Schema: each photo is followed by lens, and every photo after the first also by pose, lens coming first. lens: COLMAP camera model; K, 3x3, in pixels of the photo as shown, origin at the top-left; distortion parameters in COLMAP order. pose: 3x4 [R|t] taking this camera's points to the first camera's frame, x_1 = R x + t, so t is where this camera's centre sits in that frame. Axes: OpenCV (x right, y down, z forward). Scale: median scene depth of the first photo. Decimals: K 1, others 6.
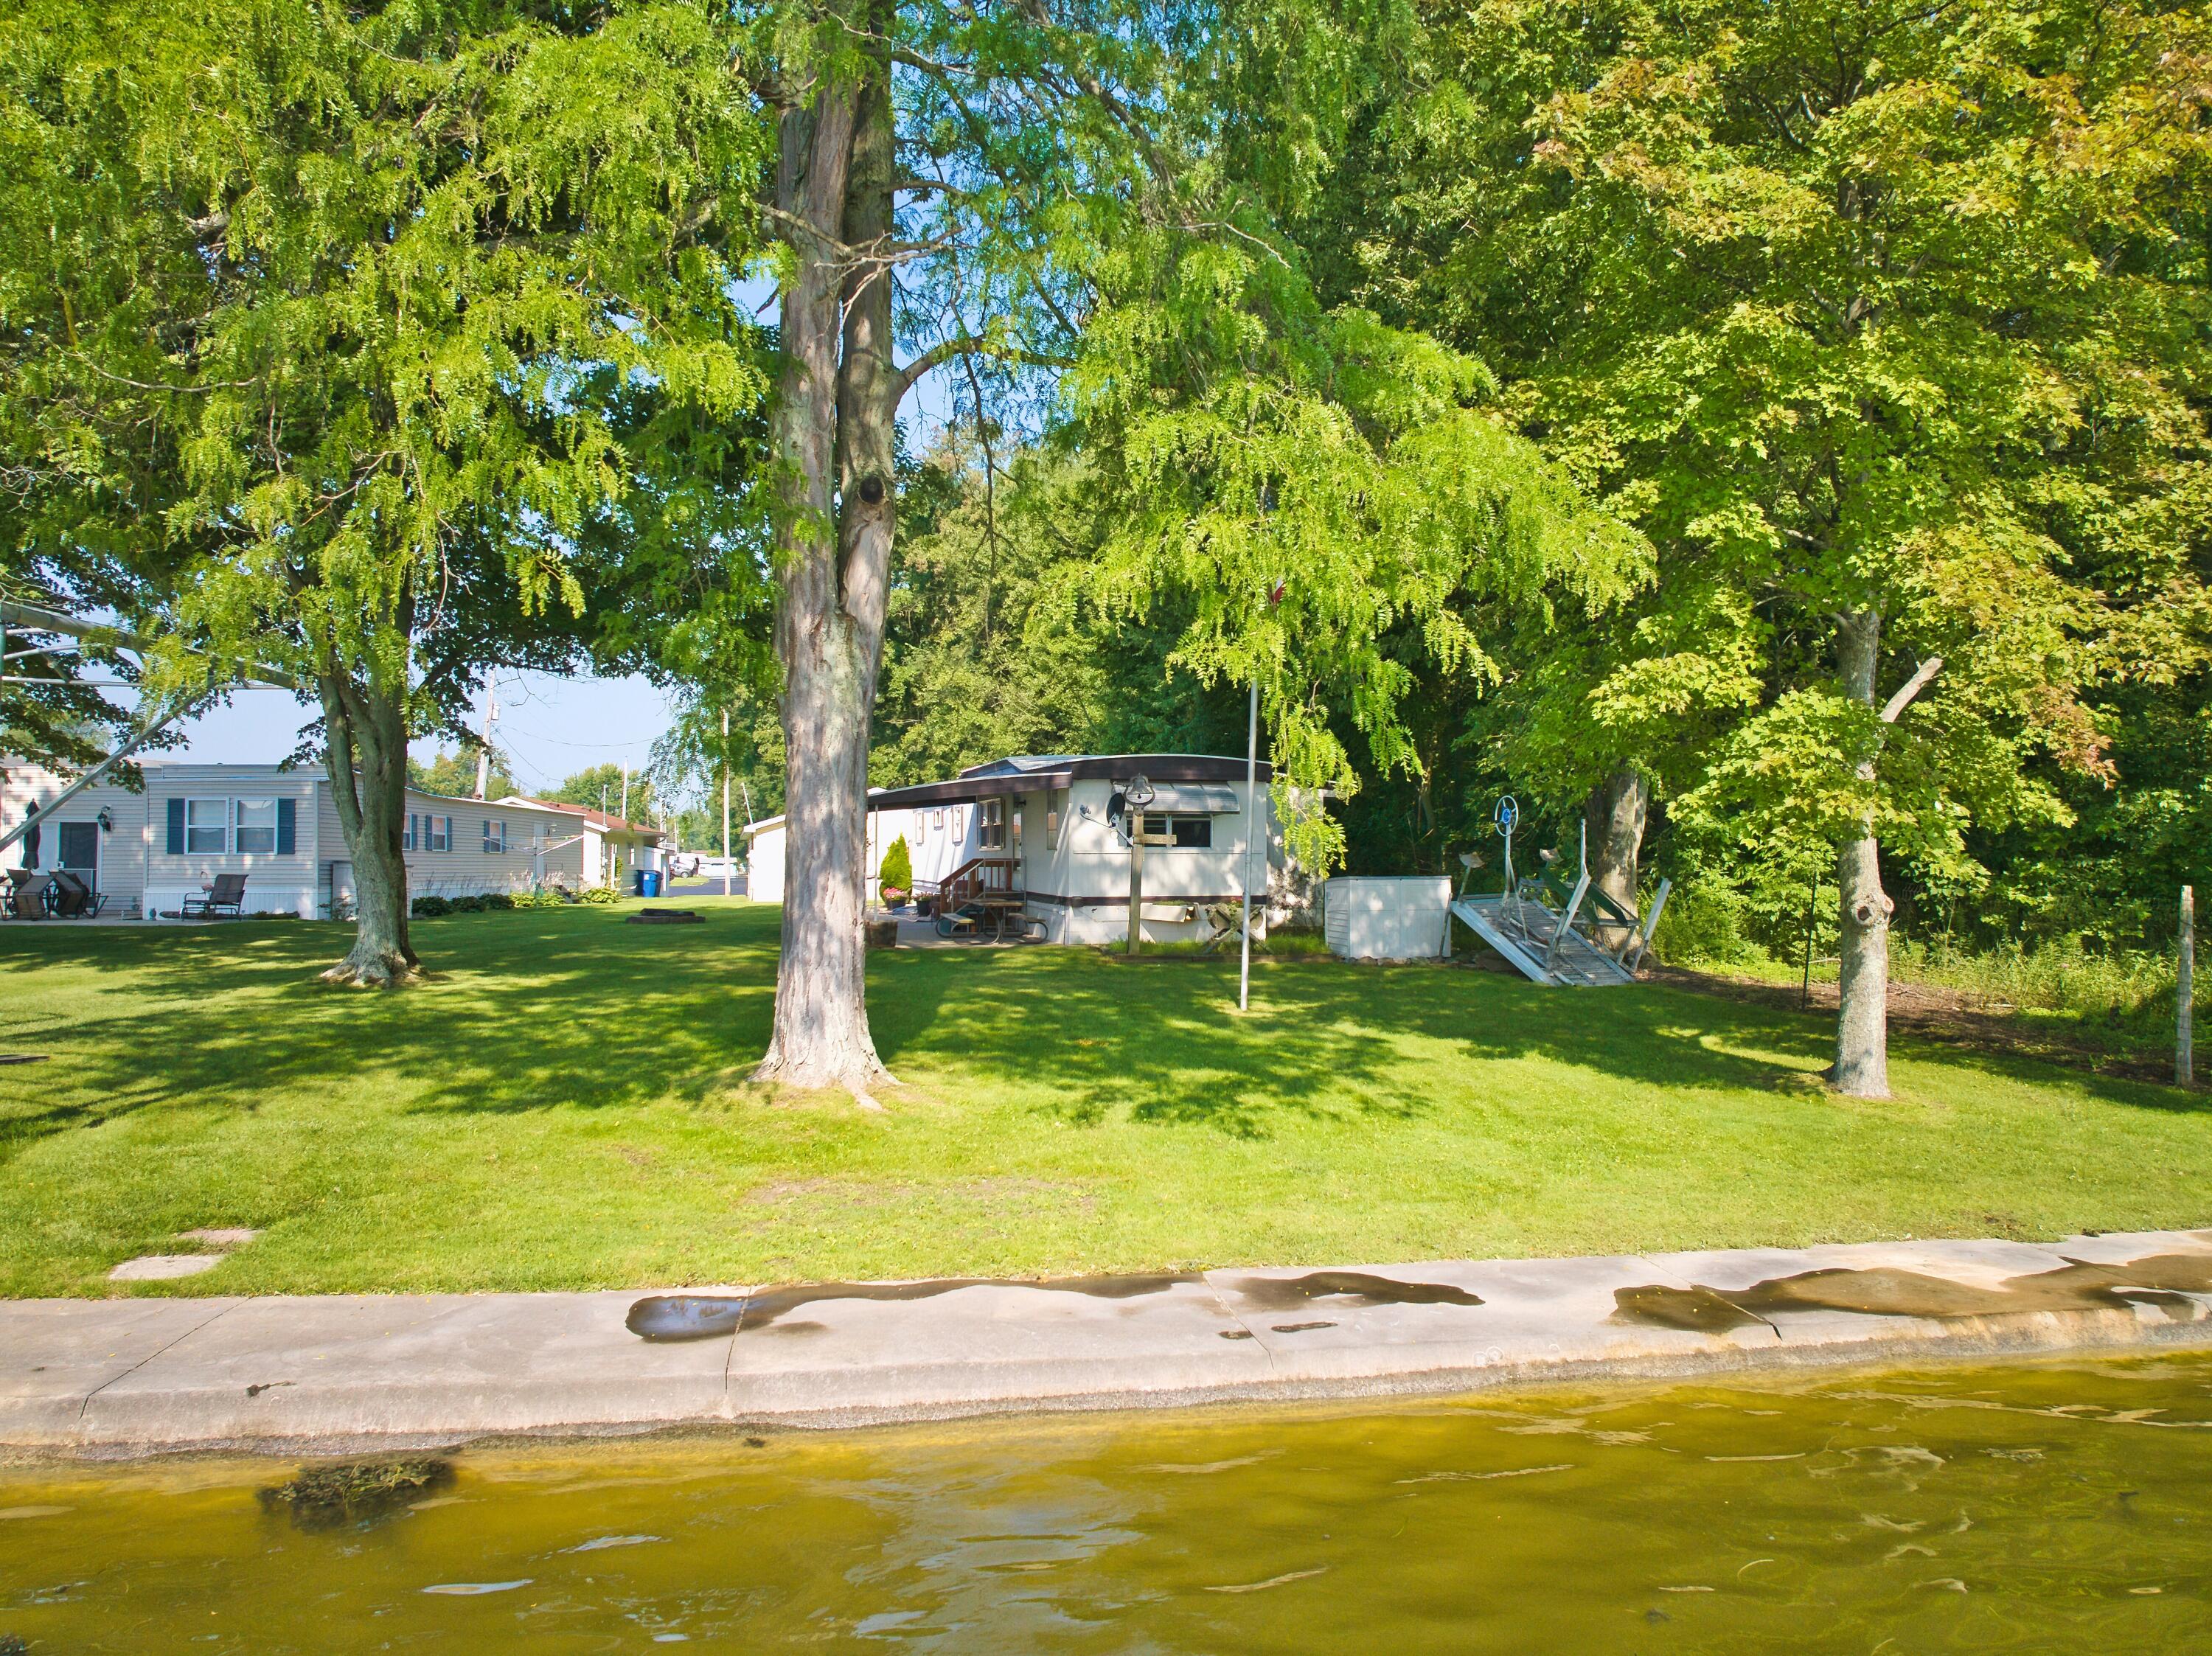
lens RADIAL K [[1525.3, 0, 1114.3], [0, 1525.3, 826.5], [0, 0, 1]] dist [-0.002984, -0.002777]
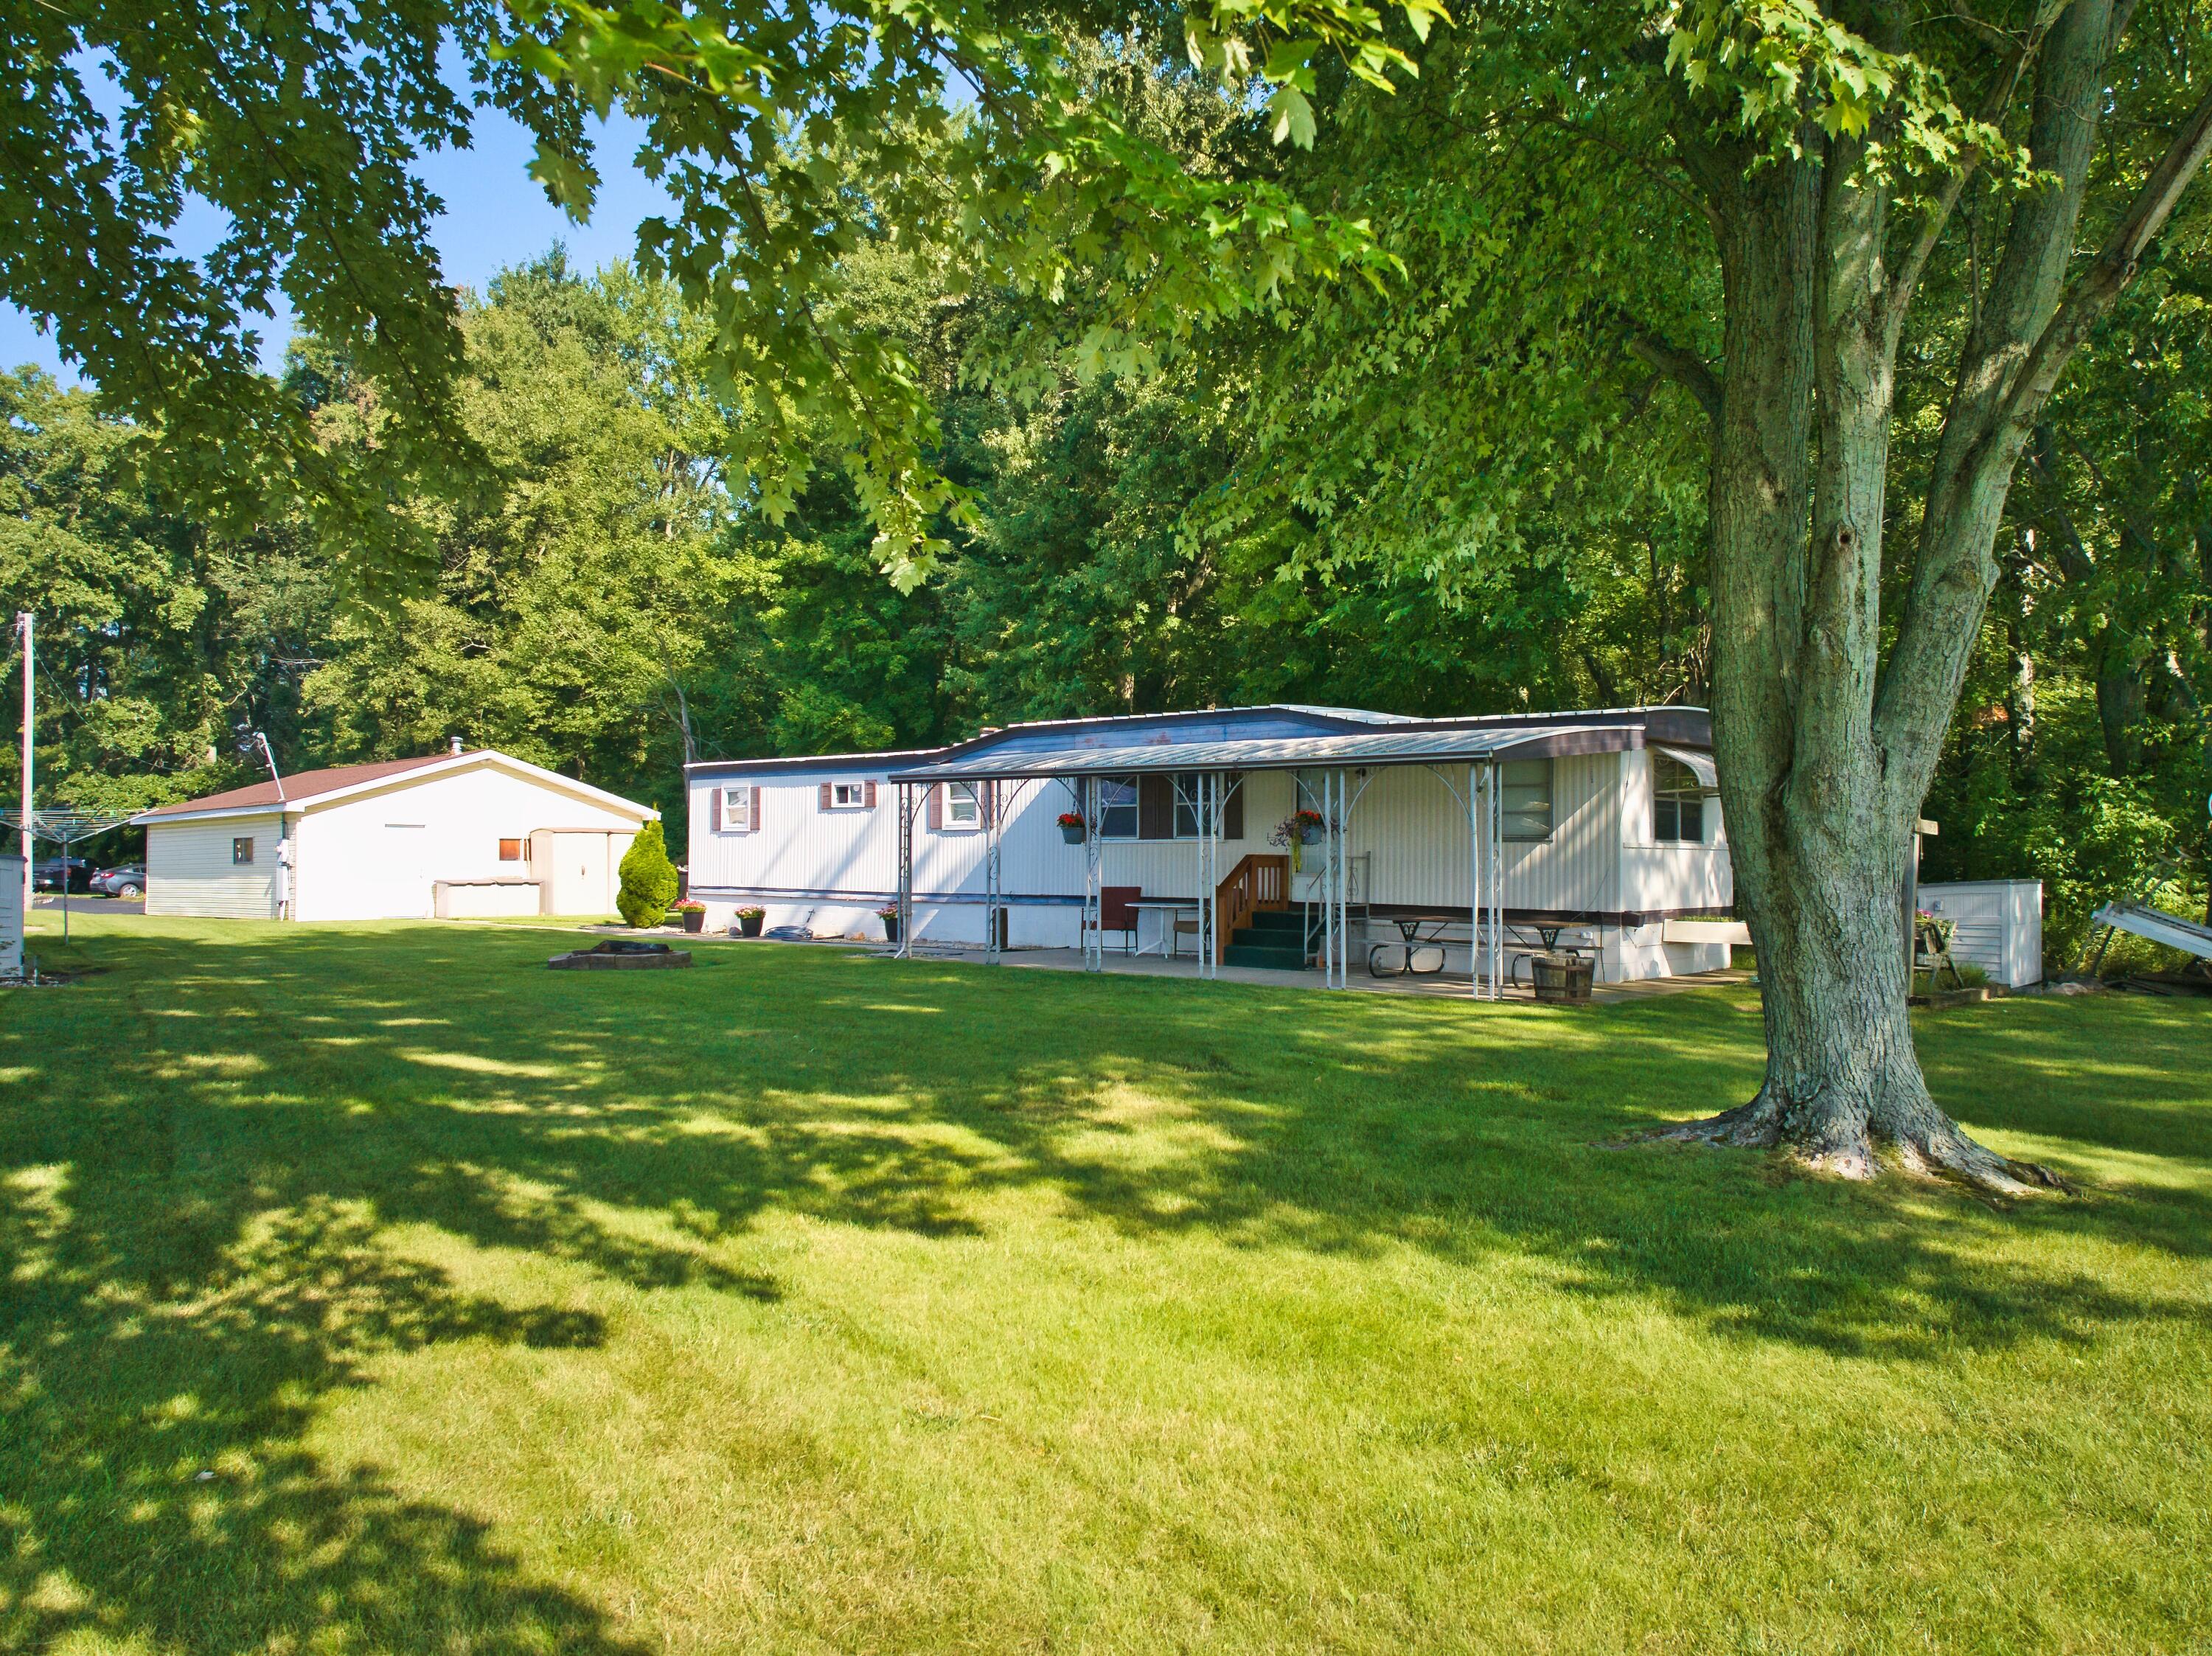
lens RADIAL K [[1525.3, 0, 1097.8], [0, 1525.3, 835.1], [0, 0, 1]] dist [-0.002984, -0.002777]
pose [[0.834855, 0.013044, 0.550315, -1.354187], [-0.015527, 0.999879, -0.000144, 0.036174], [-0.550250, -0.008425, 0.834957, 1.301442]]
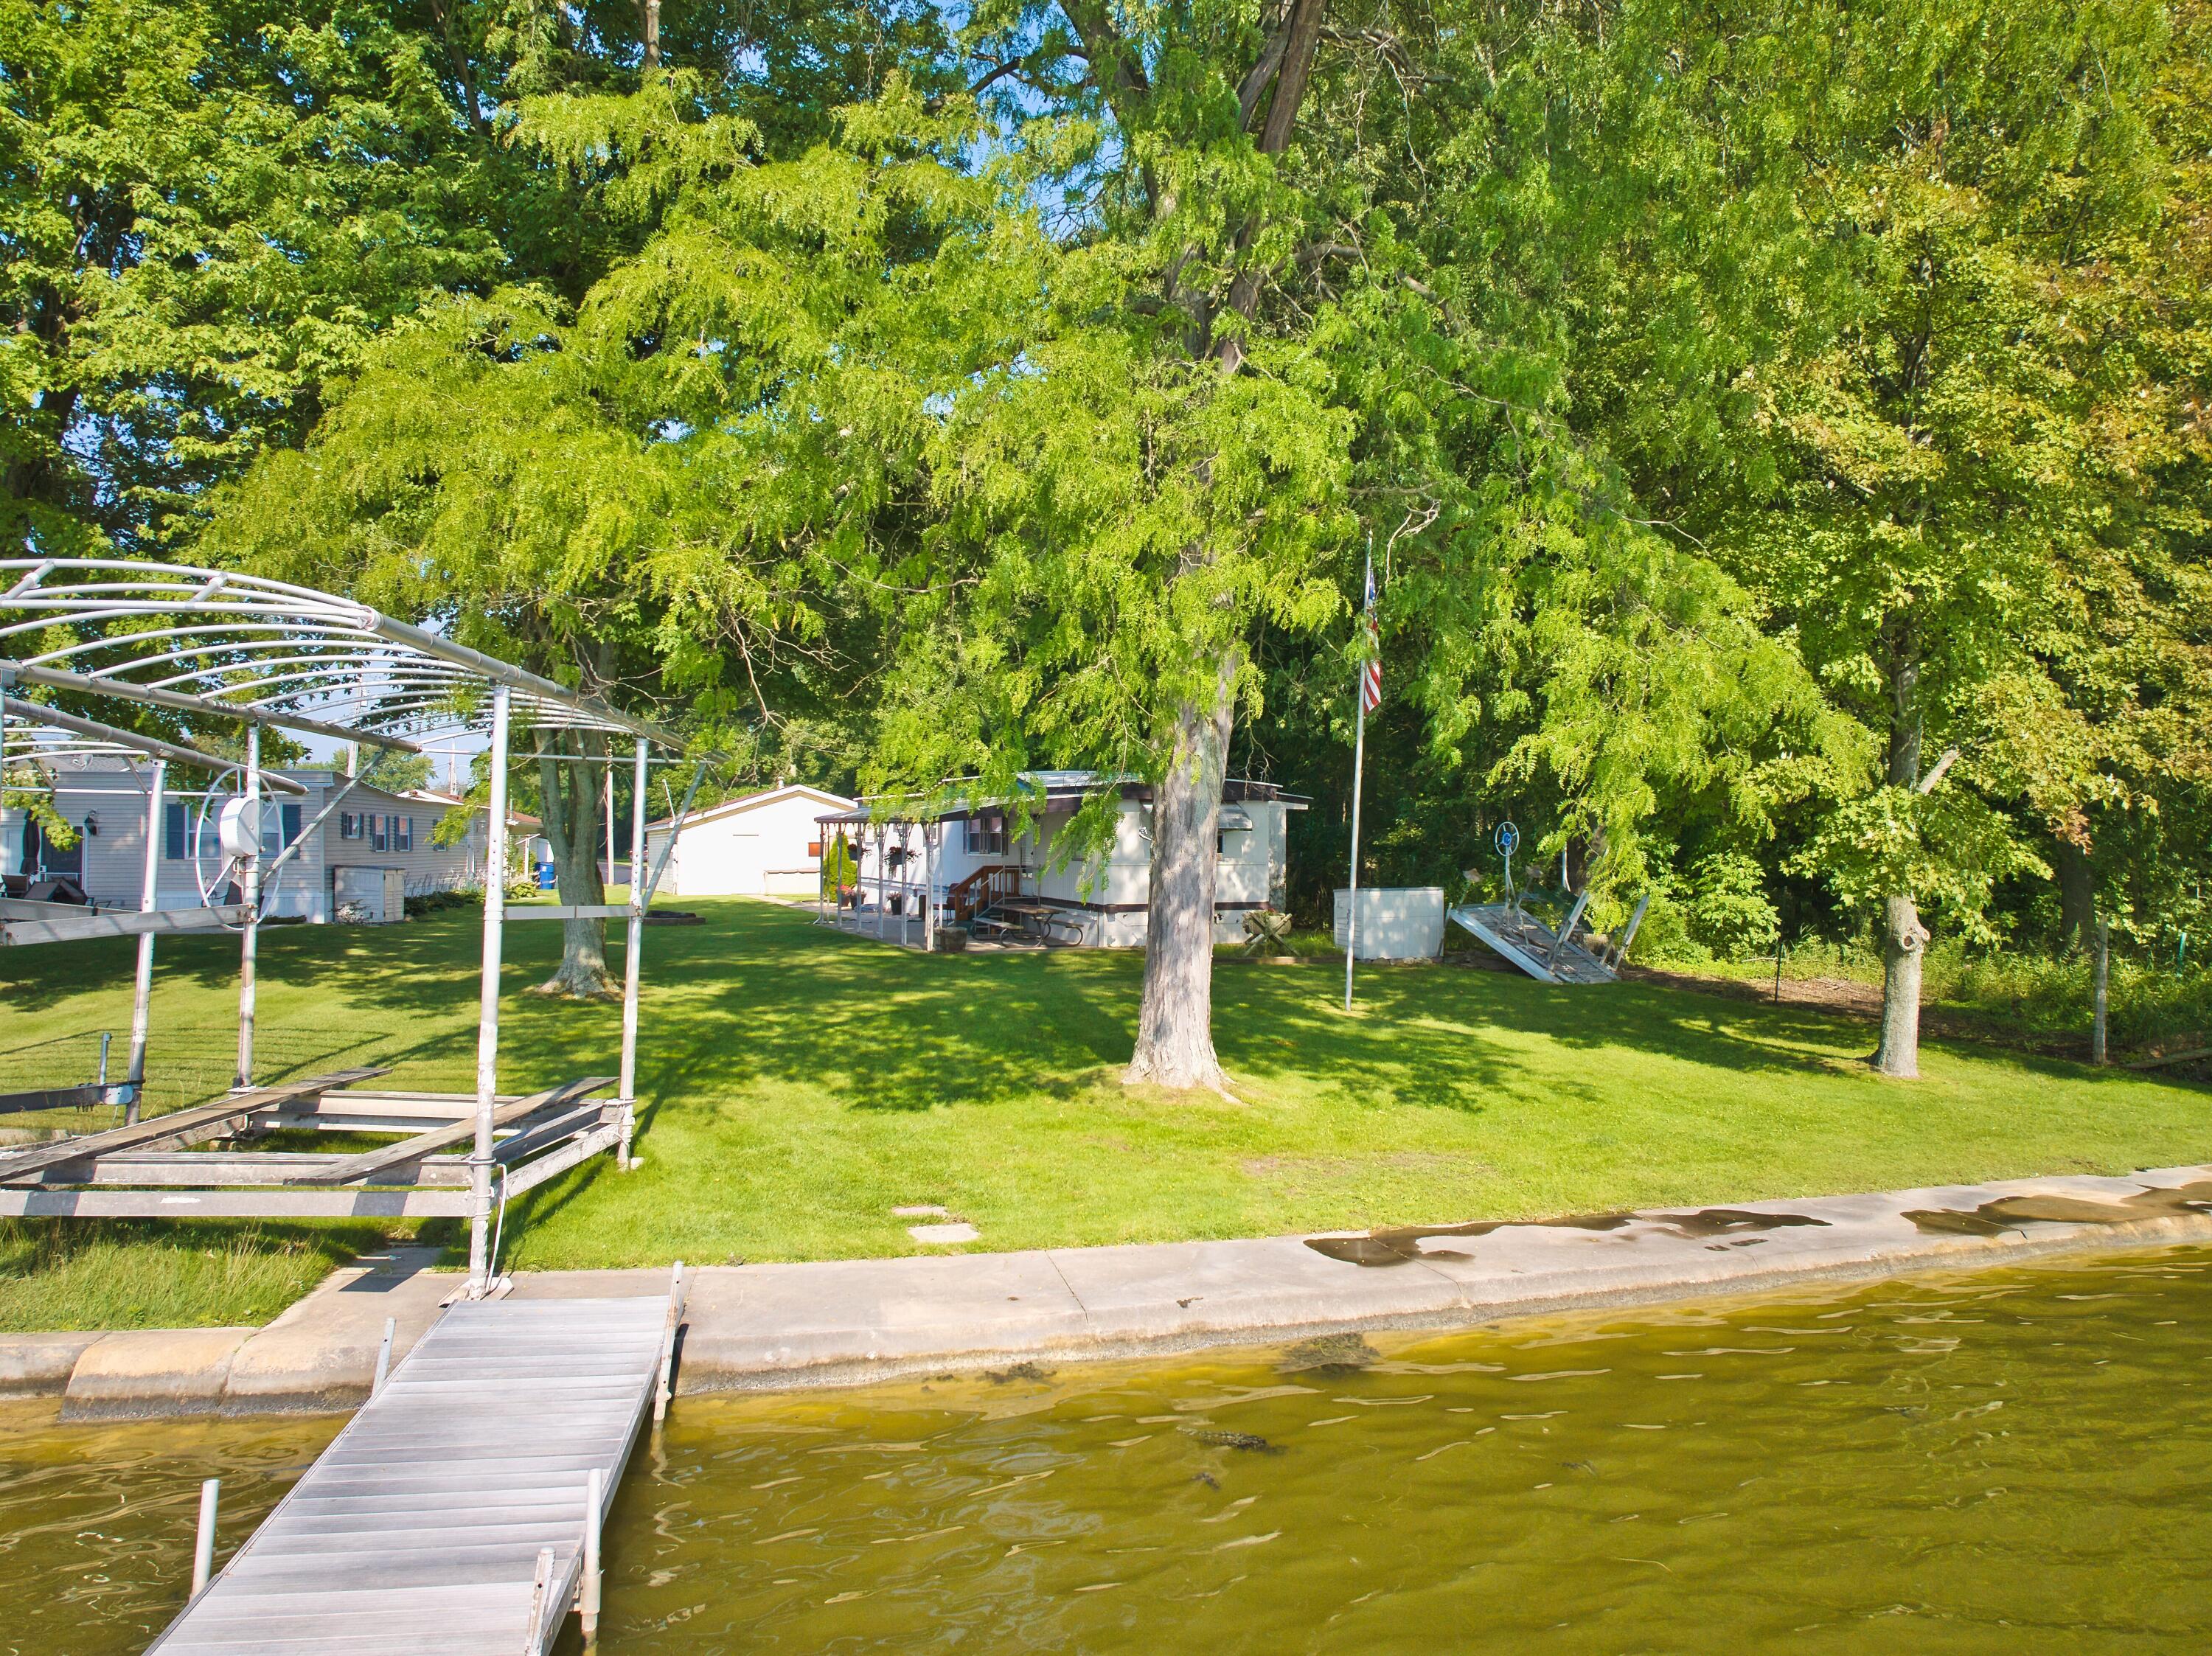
lens RADIAL K [[1525.3, 0, 1114.3], [0, 1525.3, 812.7], [0, 0, 1]] dist [-0.002984, -0.002777]
pose [[0.989308, 0.004997, 0.145755, -0.426739], [-0.006069, 0.999958, 0.006909, -0.066156], [-0.145714, -0.007720, 0.989297, -0.249963]]
